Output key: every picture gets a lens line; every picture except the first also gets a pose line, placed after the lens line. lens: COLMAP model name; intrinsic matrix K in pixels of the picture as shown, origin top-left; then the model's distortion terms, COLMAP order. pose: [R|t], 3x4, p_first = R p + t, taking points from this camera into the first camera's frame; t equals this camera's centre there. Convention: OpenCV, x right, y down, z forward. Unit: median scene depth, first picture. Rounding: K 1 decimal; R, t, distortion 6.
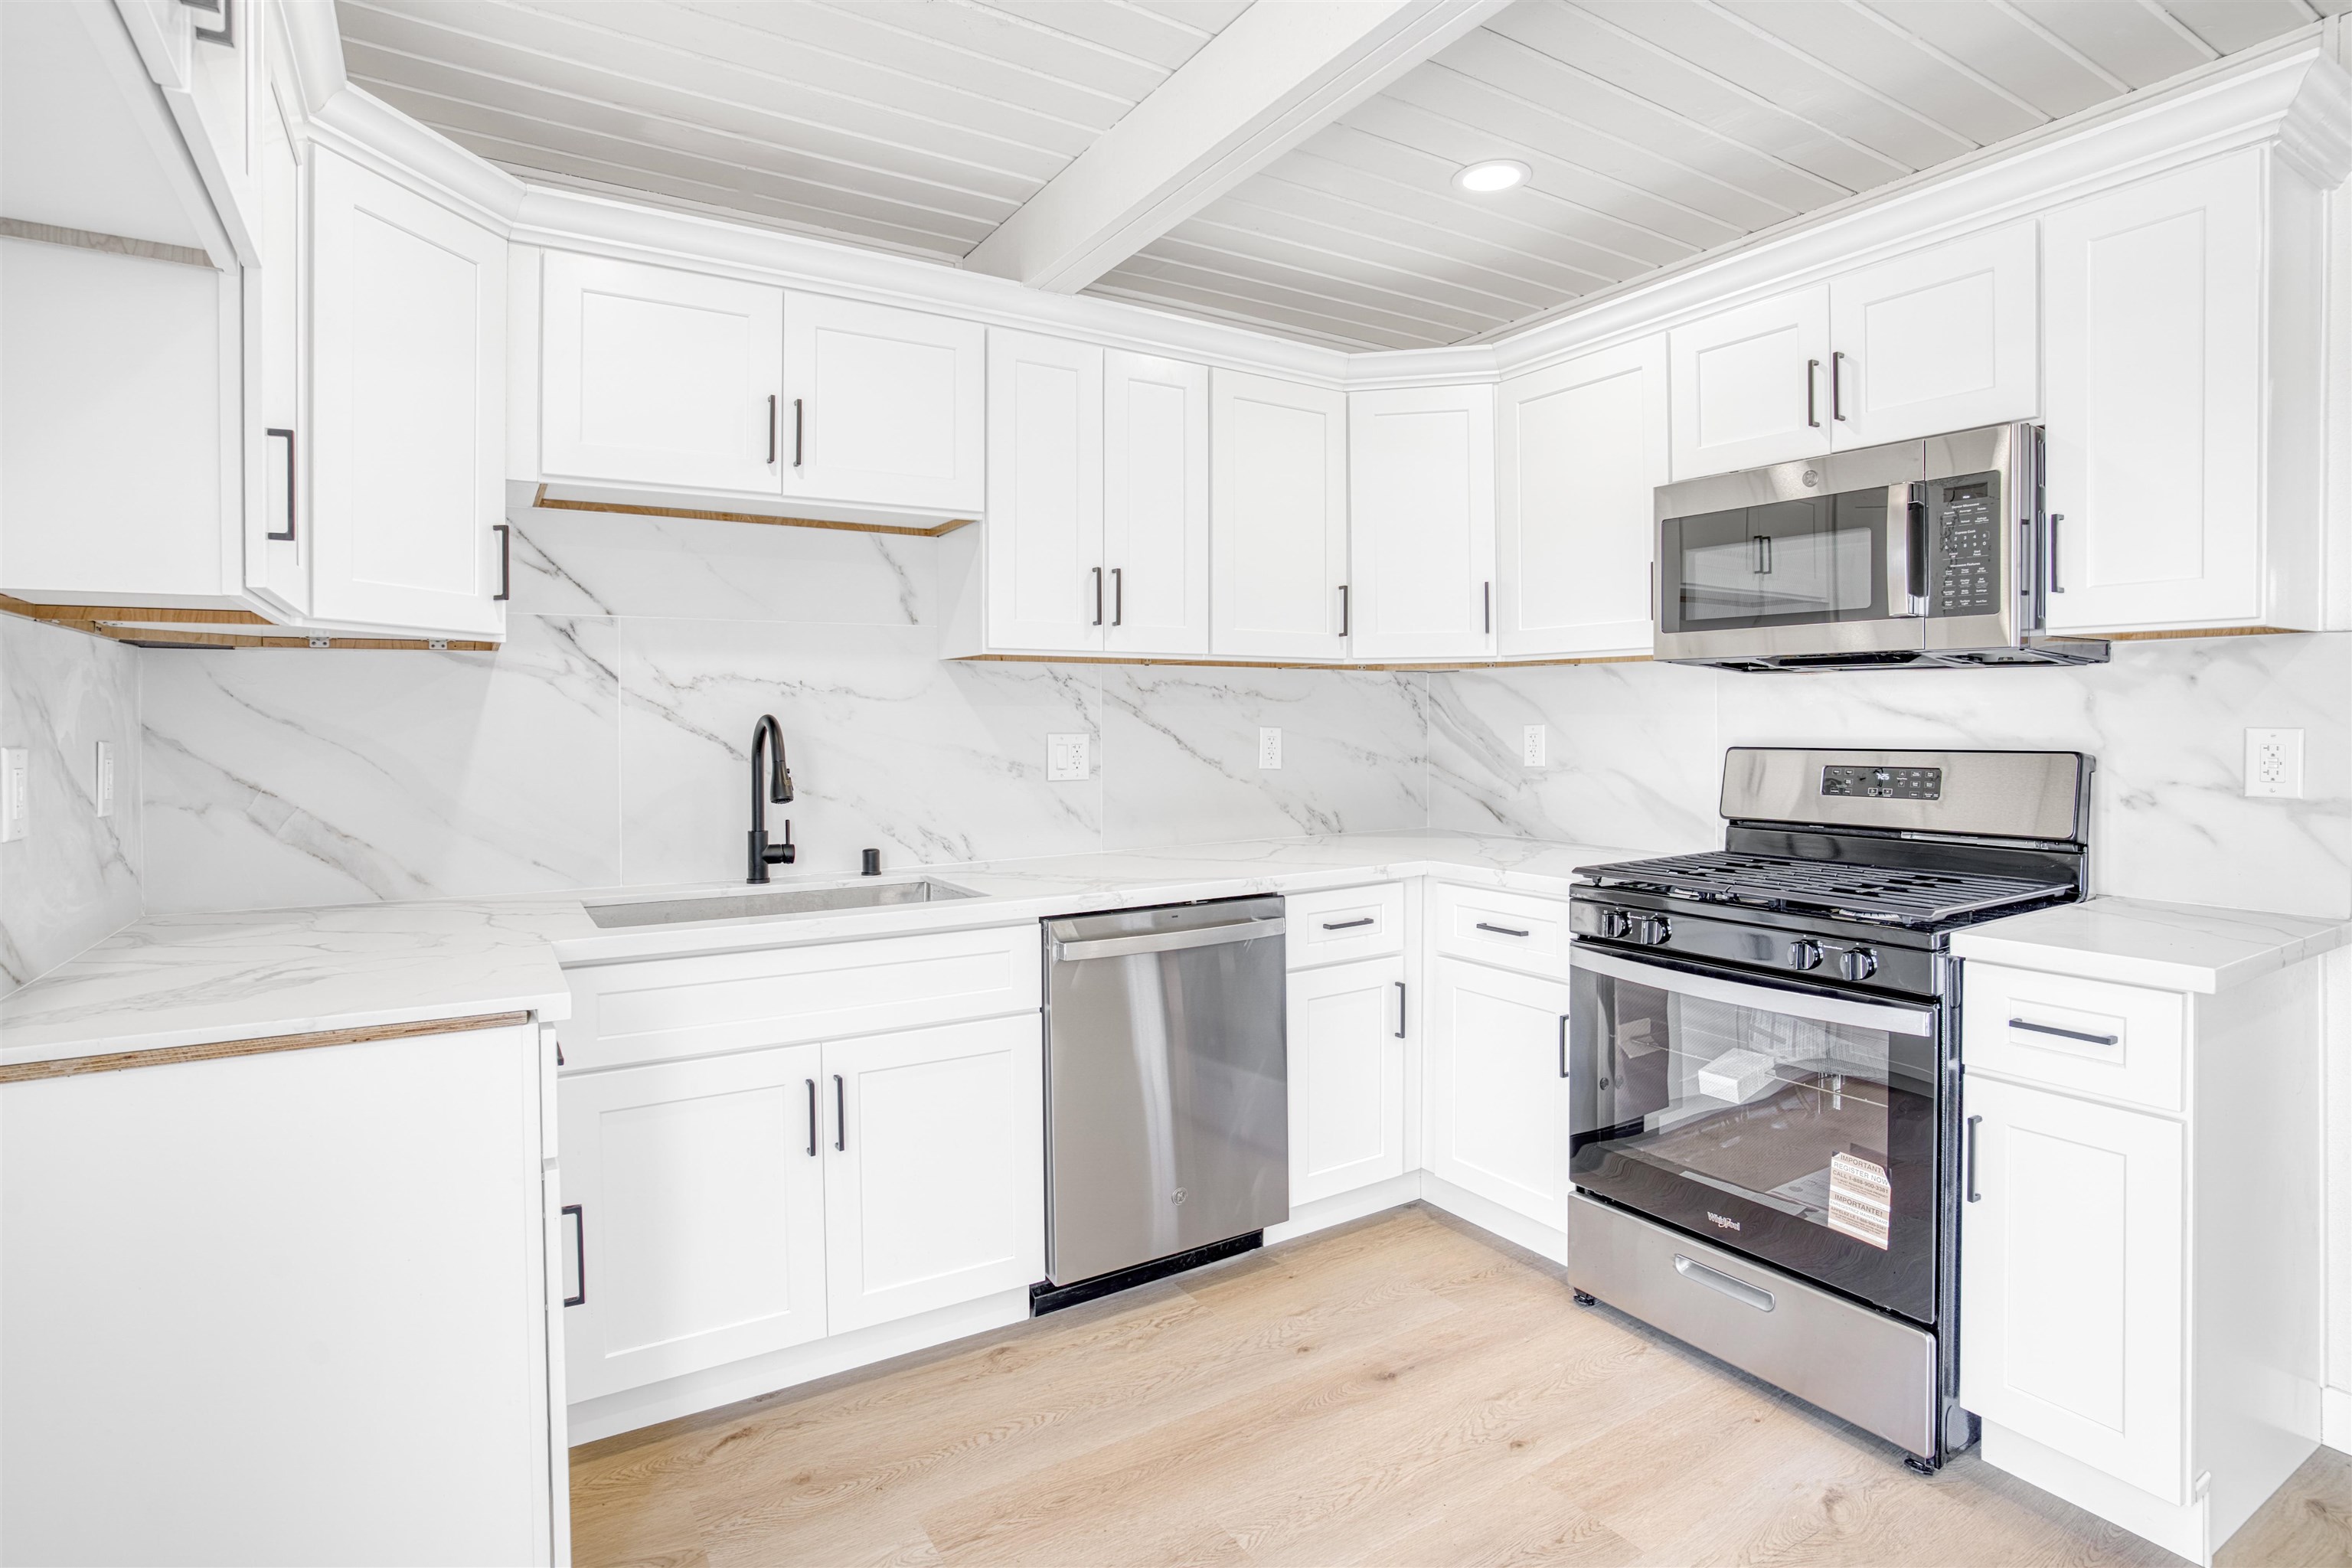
lens RADIAL K [[1185.5, 0, 1173.4], [0, 1185.5, 721.7], [0, 0, 1]] dist [-0.078813, 0.037944]
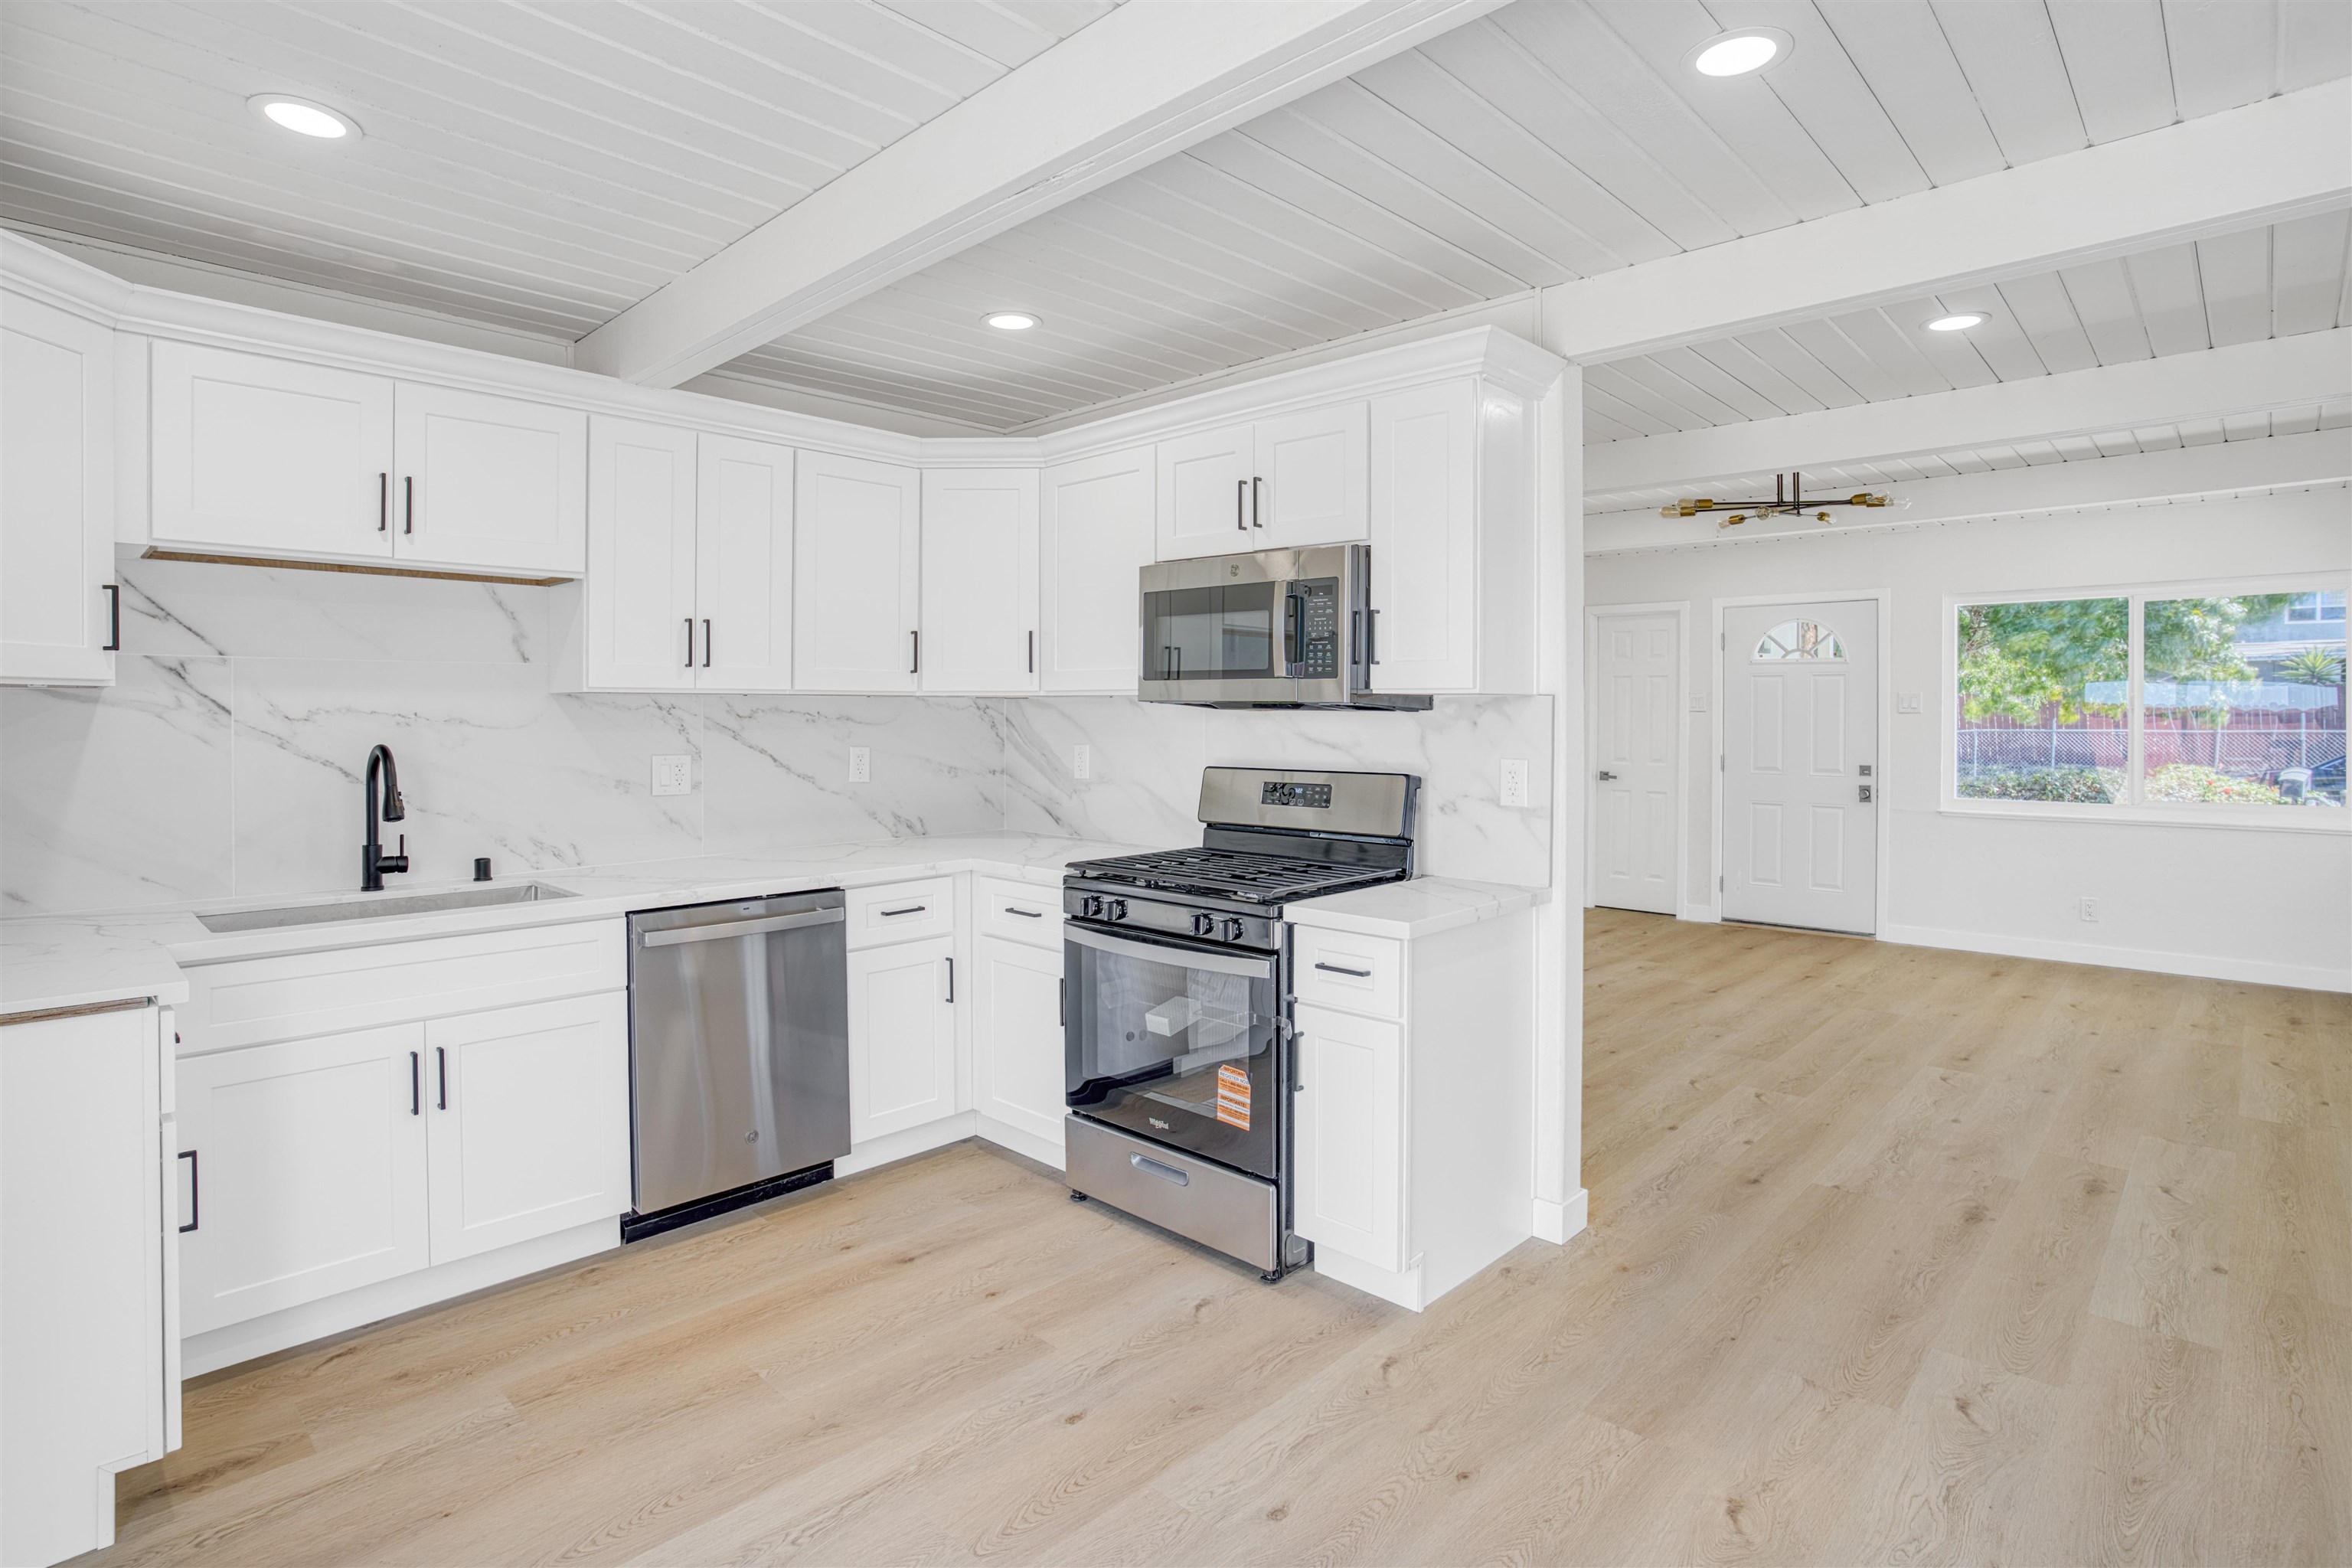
lens RADIAL K [[1185.5, 0, 1173.4], [0, 1185.5, 721.7], [0, 0, 1]] dist [-0.078813, 0.037944]
pose [[0.969918, 0.003195, 0.243412, 0.141889], [-0.004653, 0.999975, 0.005417, -0.040130], [-0.243389, -0.006387, 0.969908, -0.301029]]
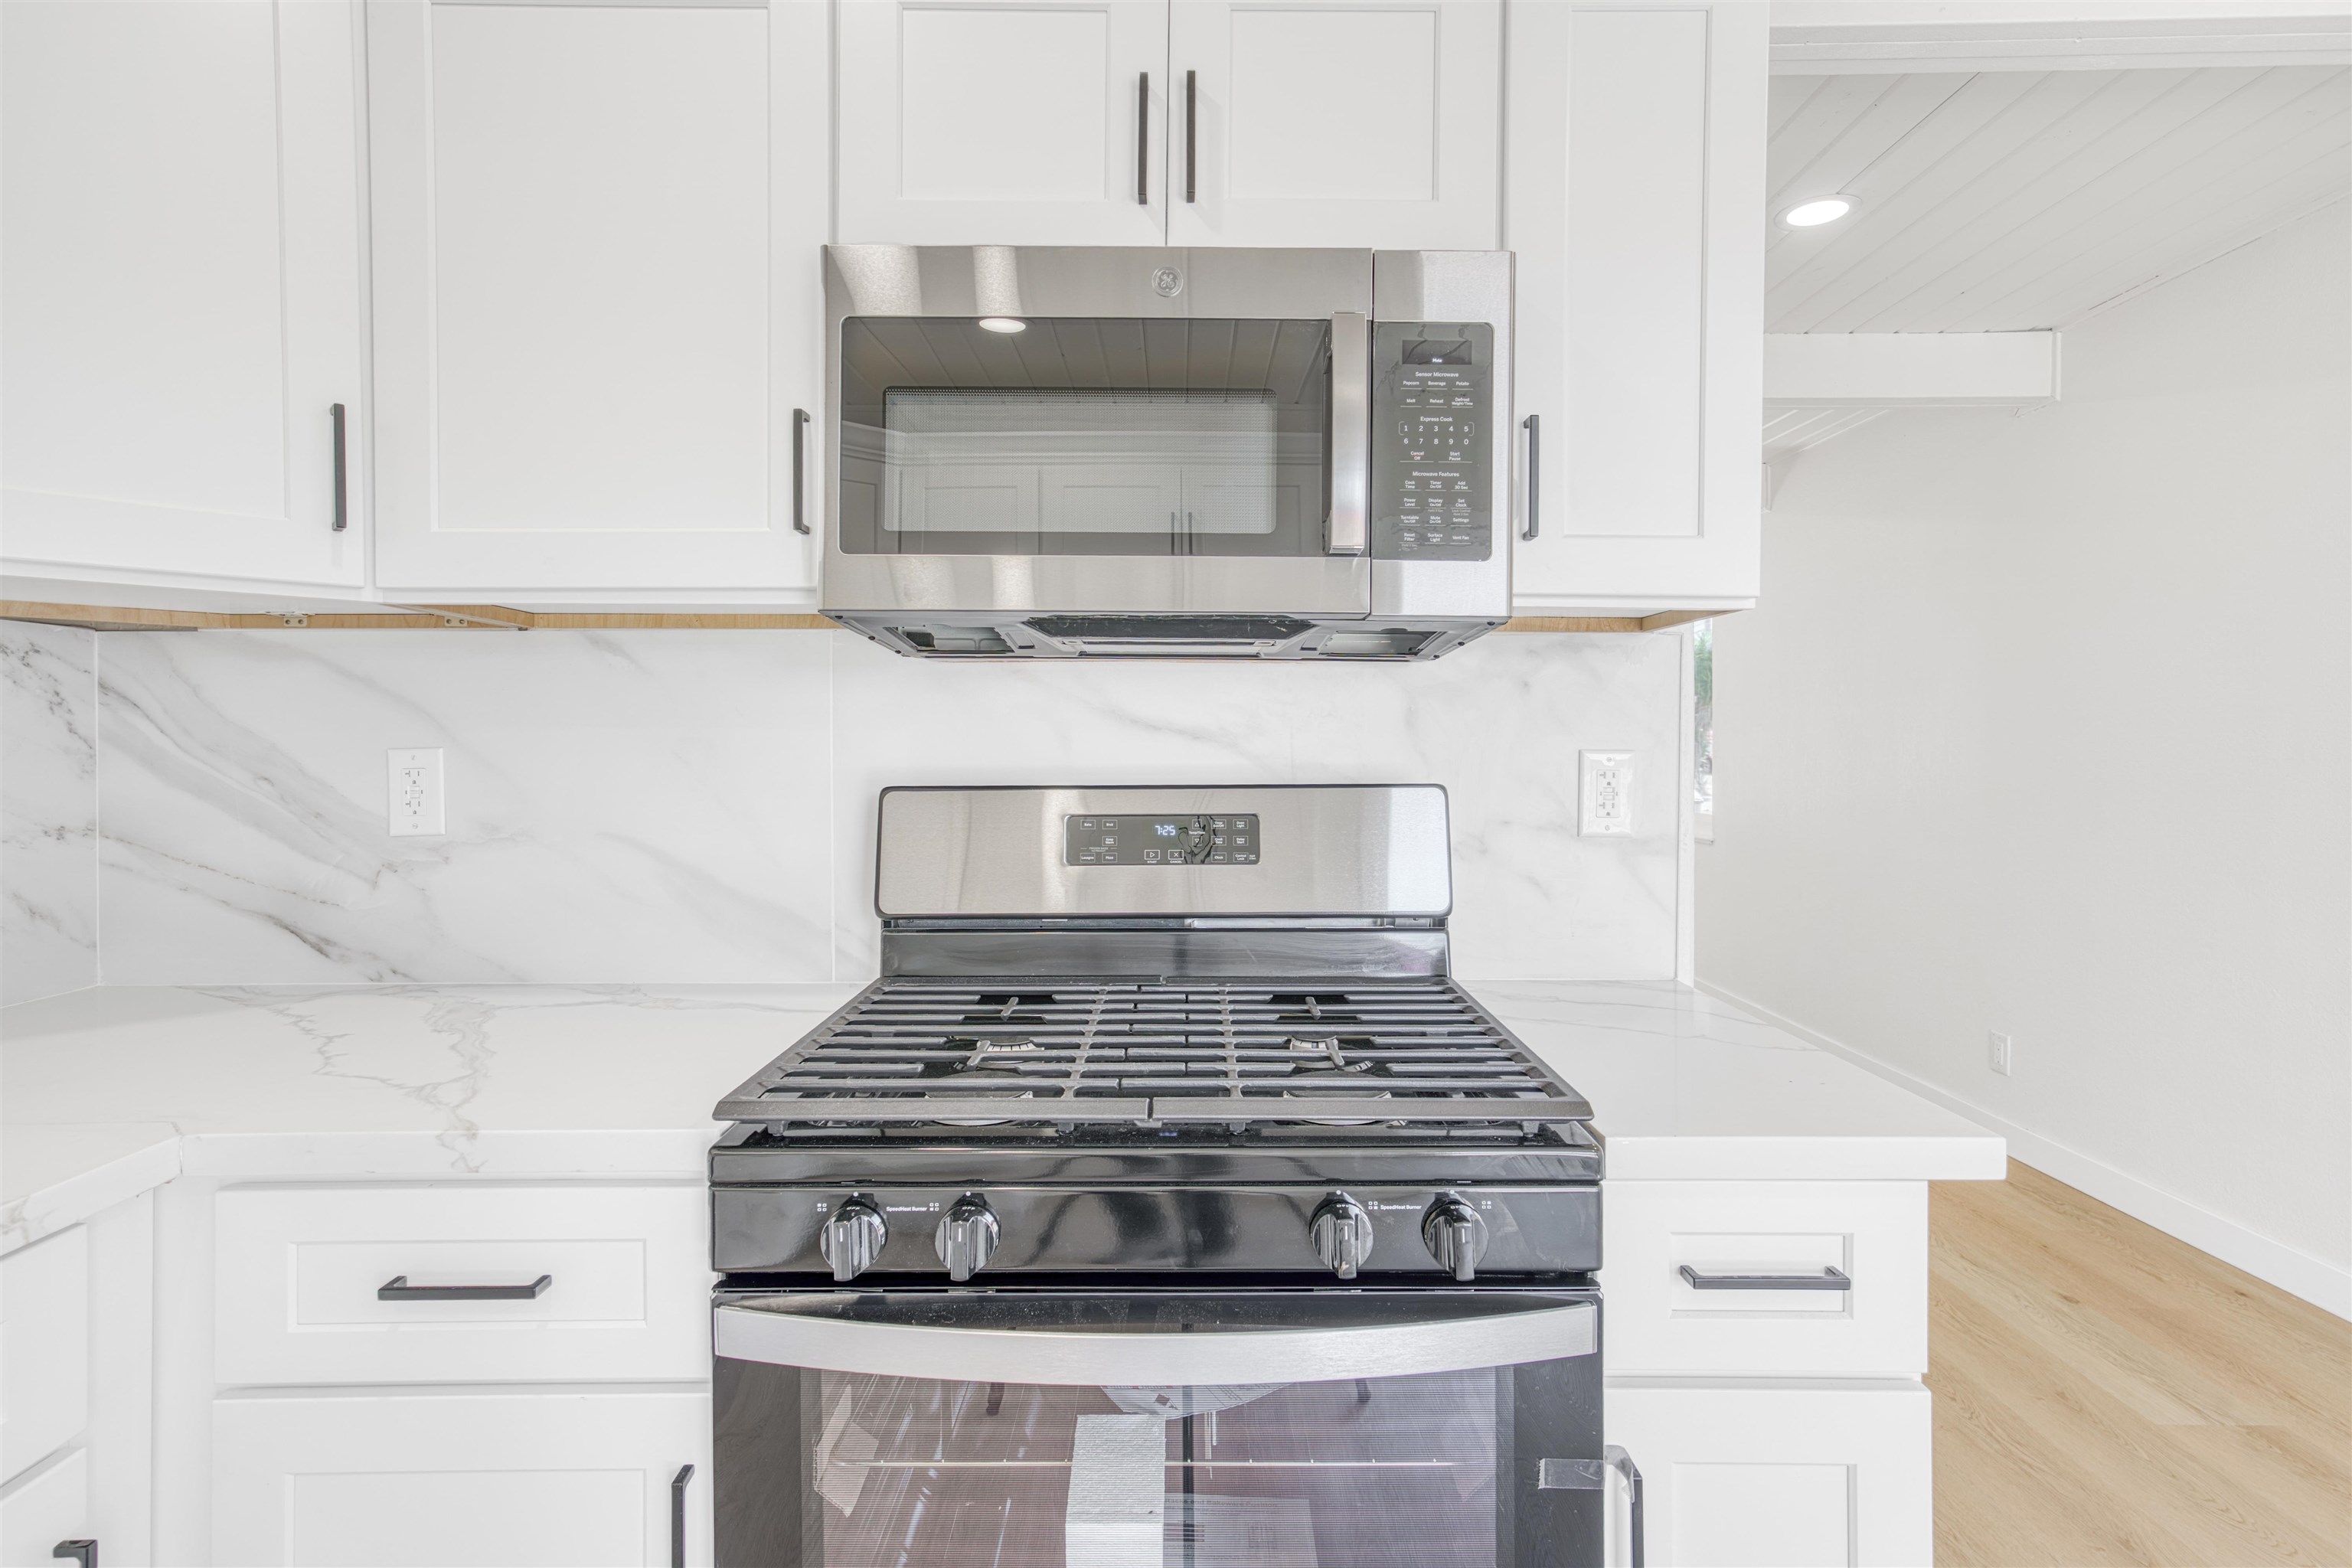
lens RADIAL K [[1179.1, 0, 1177.8], [0, 1179.1, 750.2], [0, 0, 1]] dist [-0.033427, 0.038228]
pose [[0.526184, -0.001449, 0.850369, 0.087740], [0.001591, 0.999998, 0.000720, 0.004570], [-0.850369, 0.000974, 0.526186, 0.679861]]
